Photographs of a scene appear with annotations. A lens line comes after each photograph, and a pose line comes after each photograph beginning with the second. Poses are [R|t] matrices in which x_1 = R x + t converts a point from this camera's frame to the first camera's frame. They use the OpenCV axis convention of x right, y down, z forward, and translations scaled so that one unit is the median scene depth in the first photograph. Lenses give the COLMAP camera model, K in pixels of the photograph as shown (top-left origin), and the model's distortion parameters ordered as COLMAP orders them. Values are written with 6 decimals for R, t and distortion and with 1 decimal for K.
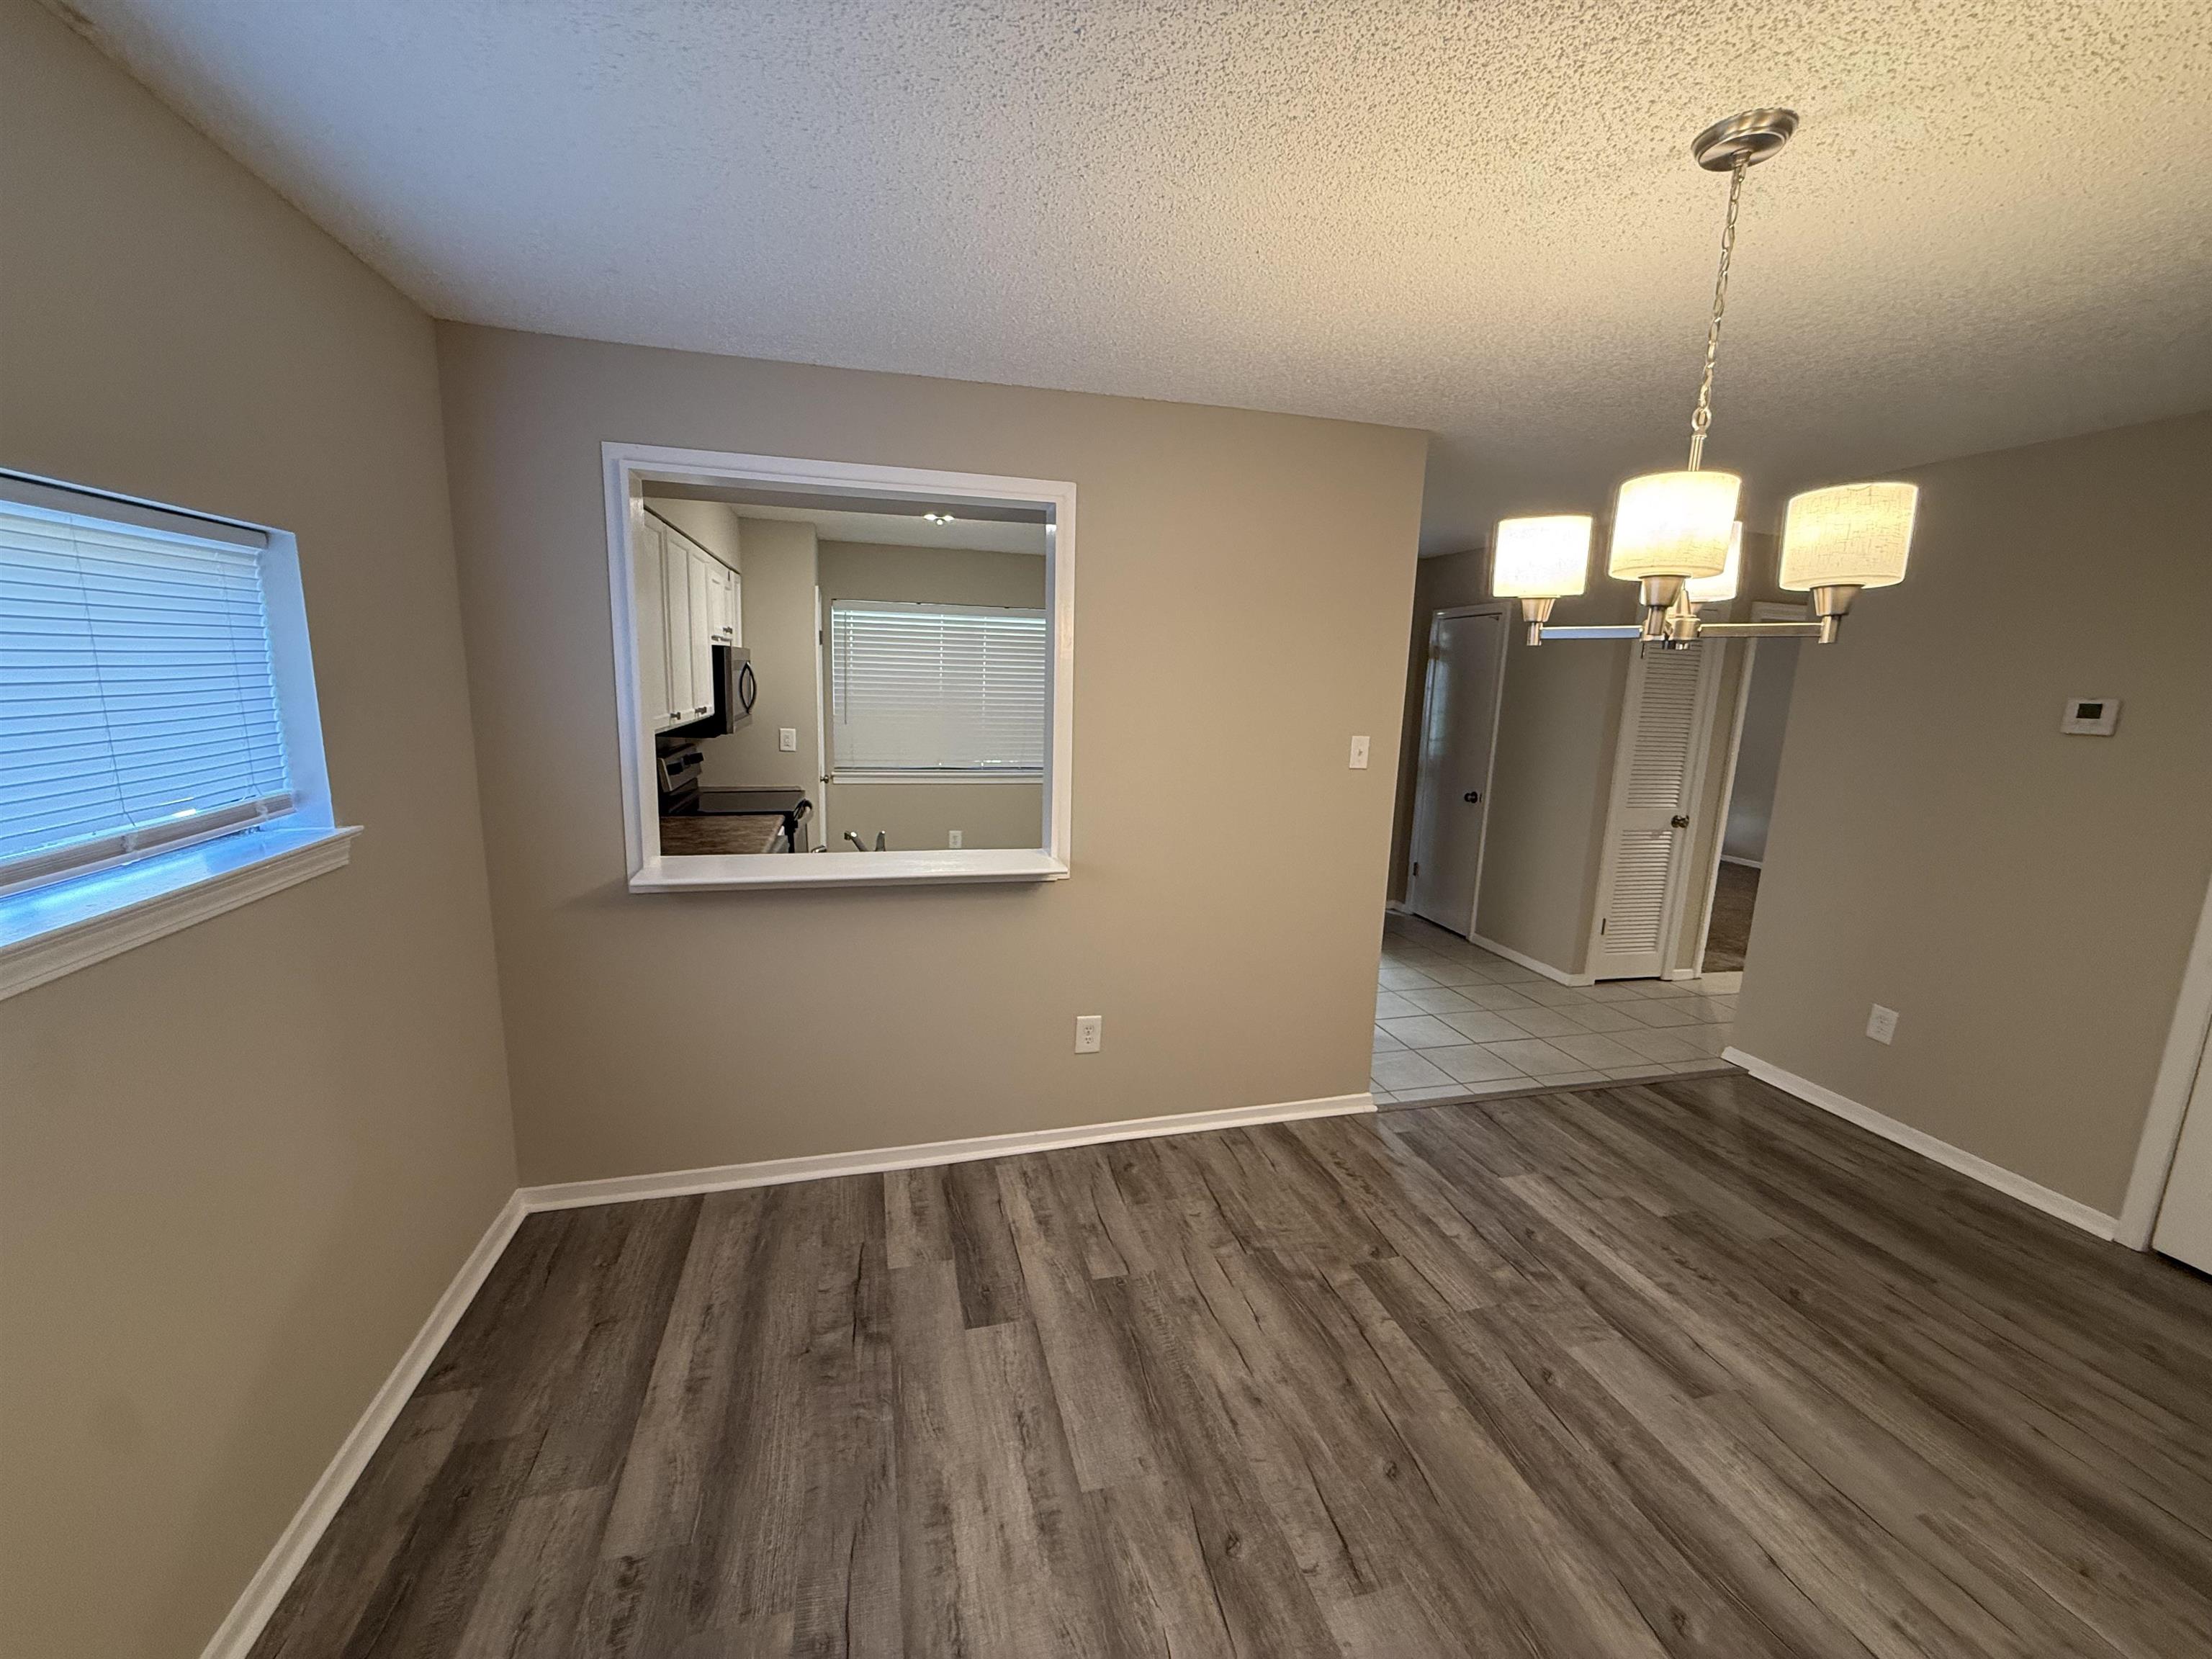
lens RADIAL K [[886.2, 0, 1096.1], [0, 886.2, 839.2], [0, 0, 1]] dist [-0.001574, -0.000757]
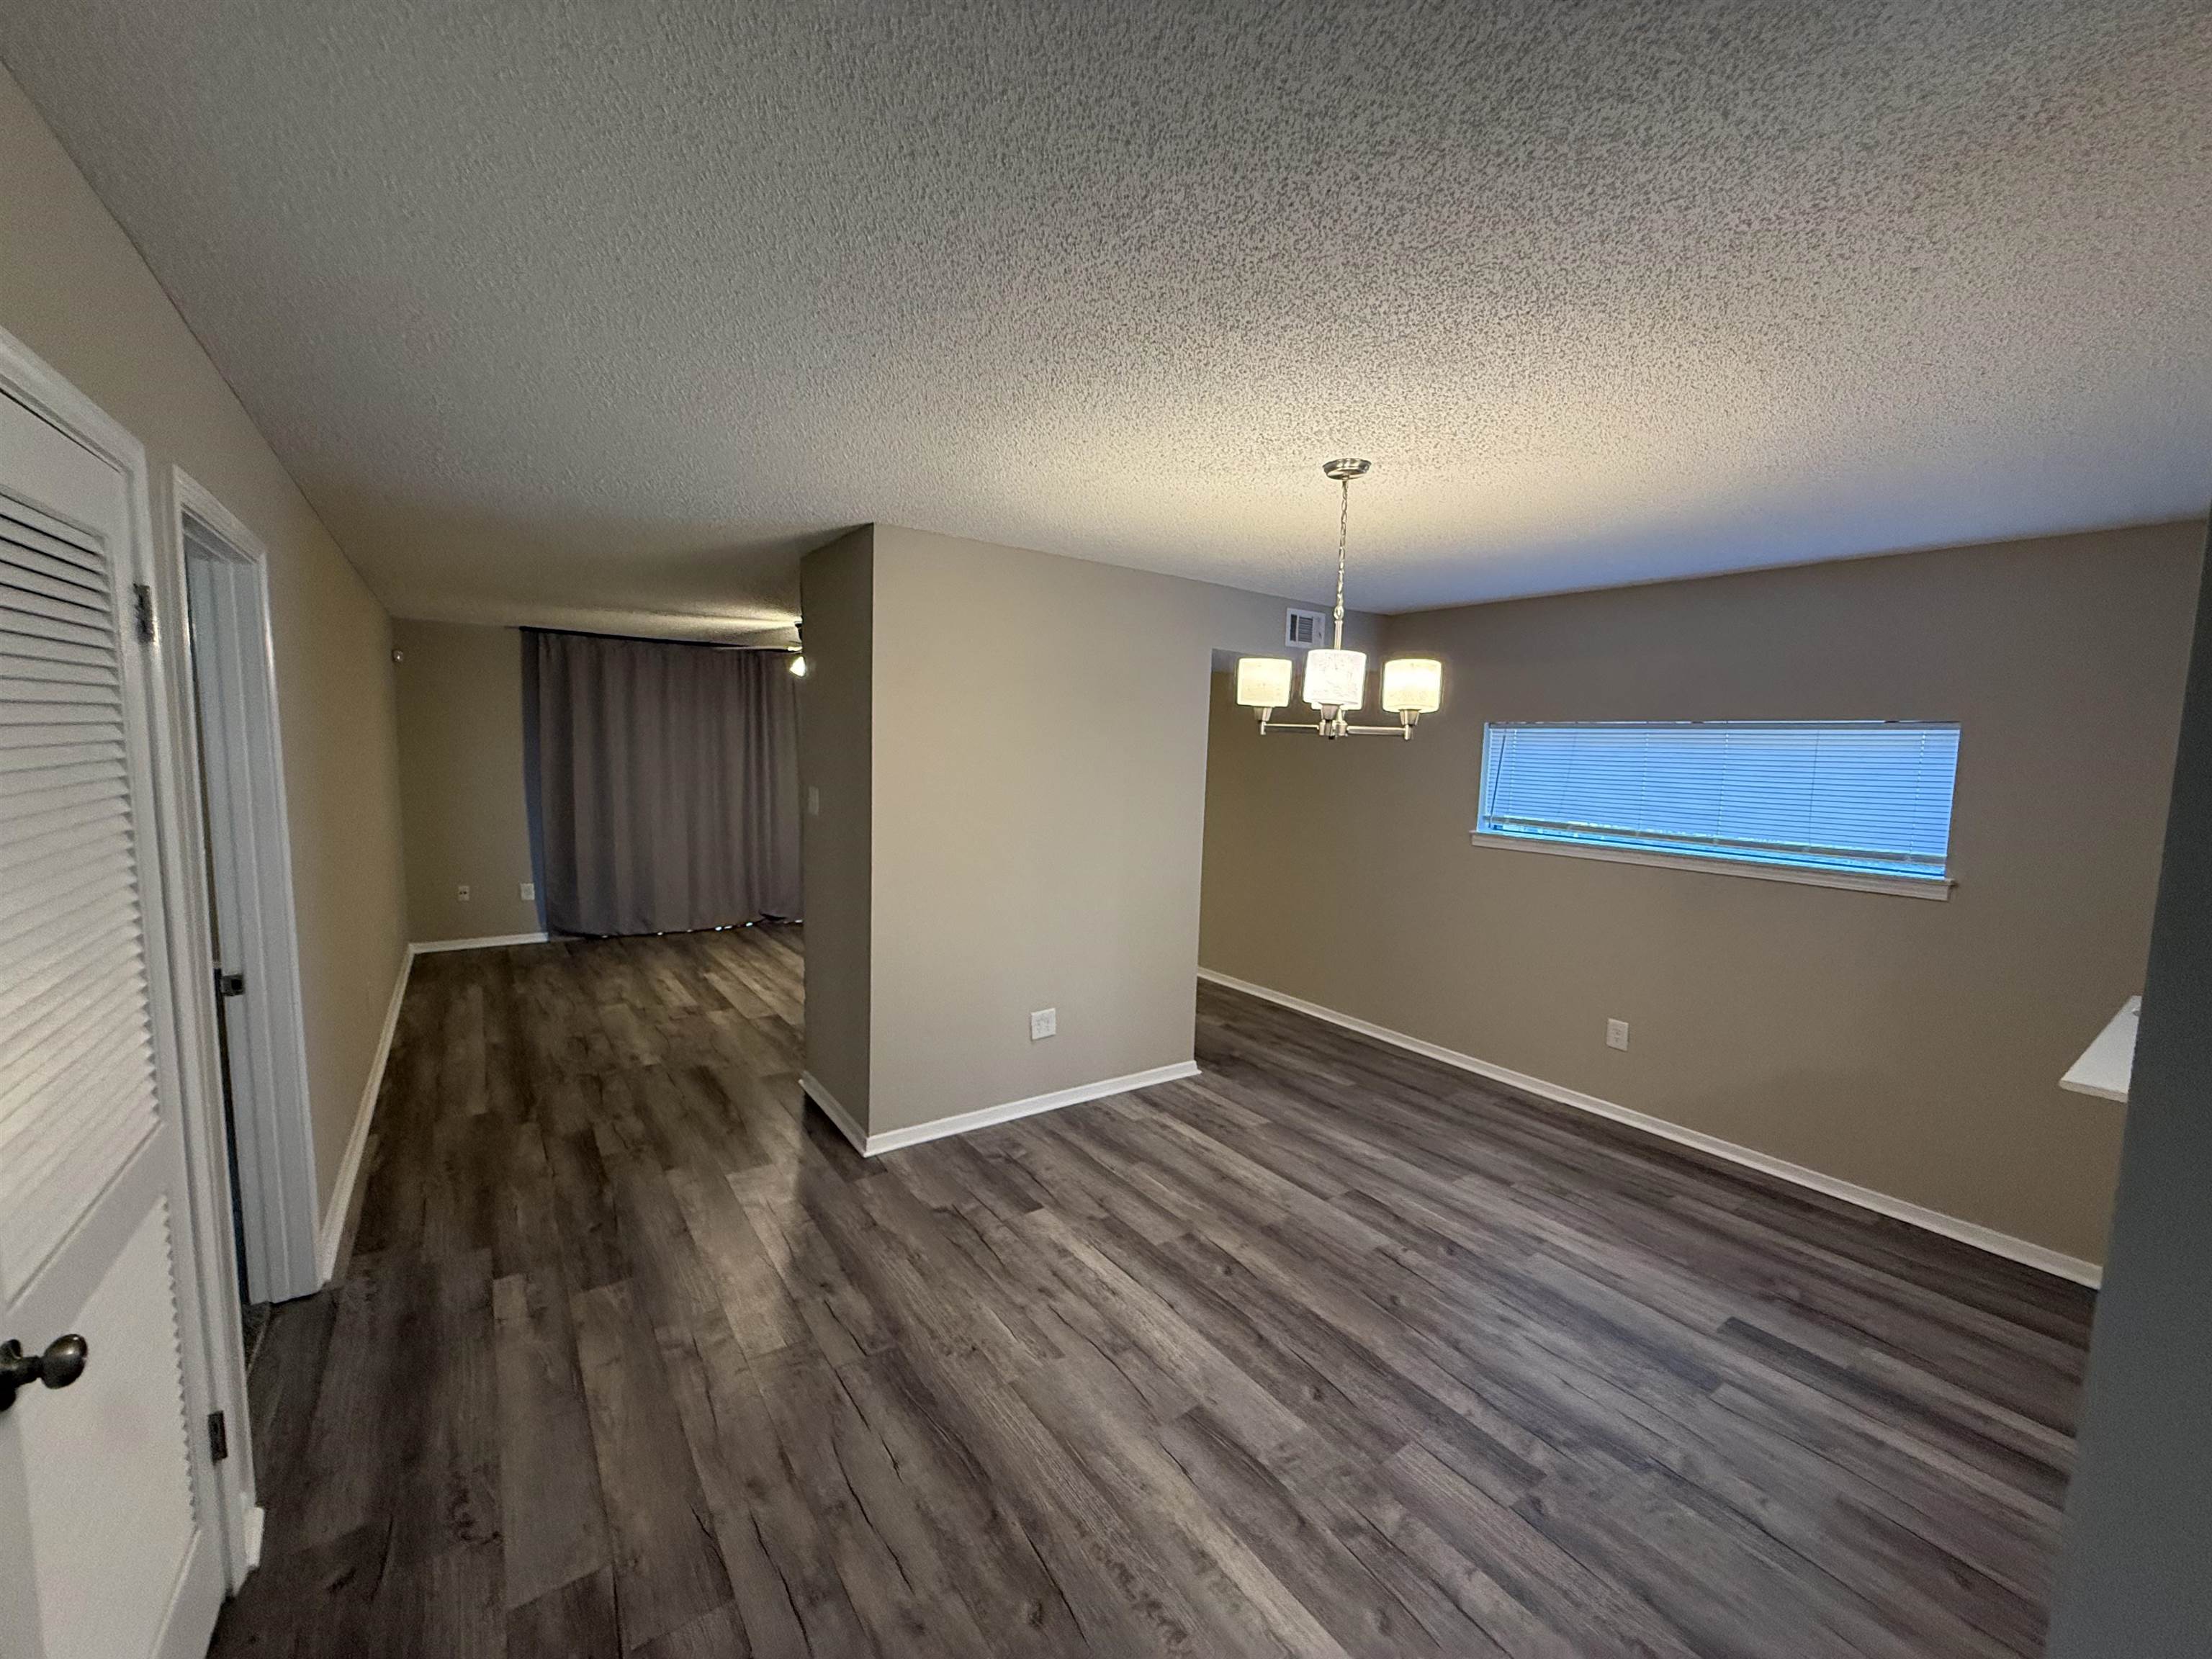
lens RADIAL K [[886.2, 0, 1117.7], [0, 886.2, 756.4], [0, 0, 1]] dist [-0.001574, -0.000757]
pose [[-0.928298, -0.051047, -0.368317, 1.164698], [-0.123932, 0.976371, 0.177032, -0.312124], [0.350577, 0.209985, -0.912689, 1.723343]]
